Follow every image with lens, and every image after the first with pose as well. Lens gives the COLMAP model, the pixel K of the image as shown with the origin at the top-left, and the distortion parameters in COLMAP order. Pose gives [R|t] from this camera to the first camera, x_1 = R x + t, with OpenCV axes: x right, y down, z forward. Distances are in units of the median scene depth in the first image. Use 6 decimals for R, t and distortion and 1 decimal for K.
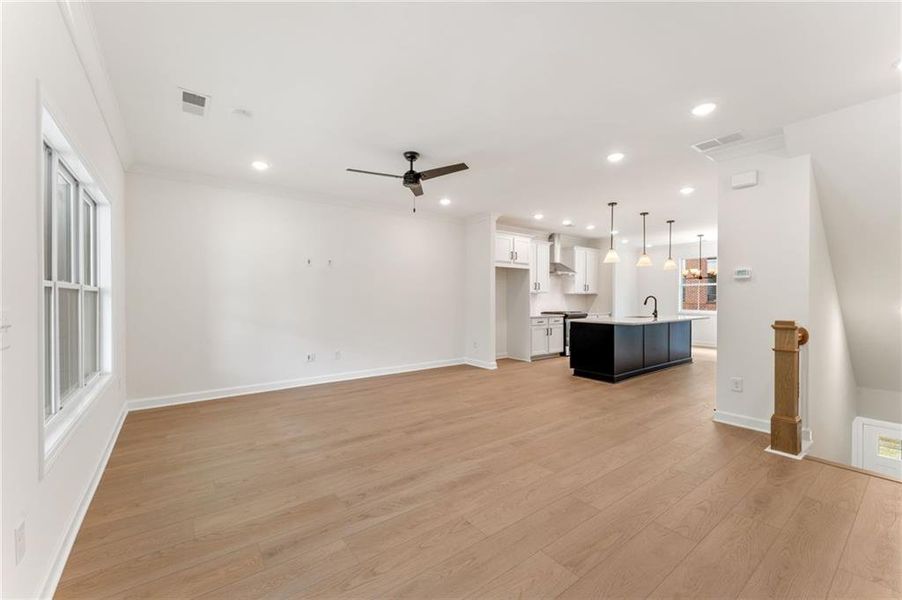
lens RADIAL K [[367.2, 0, 451.0], [0, 367.2, 300.0], [0, 0, 1]] dist [-0.002988, -0.000229]
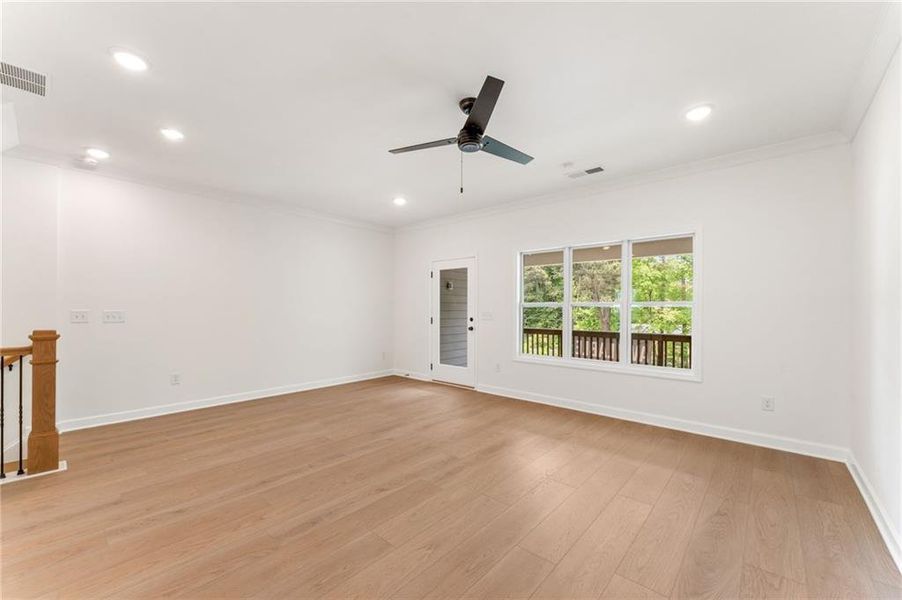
lens RADIAL K [[361.6, 0, 442.3], [0, 361.6, 310.6], [0, 0, 1]] dist [-0.001255, -0.000297]
pose [[-0.983782, -0.007400, -0.179214, 0.037807], [-0.009655, 0.999885, 0.011711, -0.005232], [0.179107, 0.013252, -0.983740, 0.937492]]
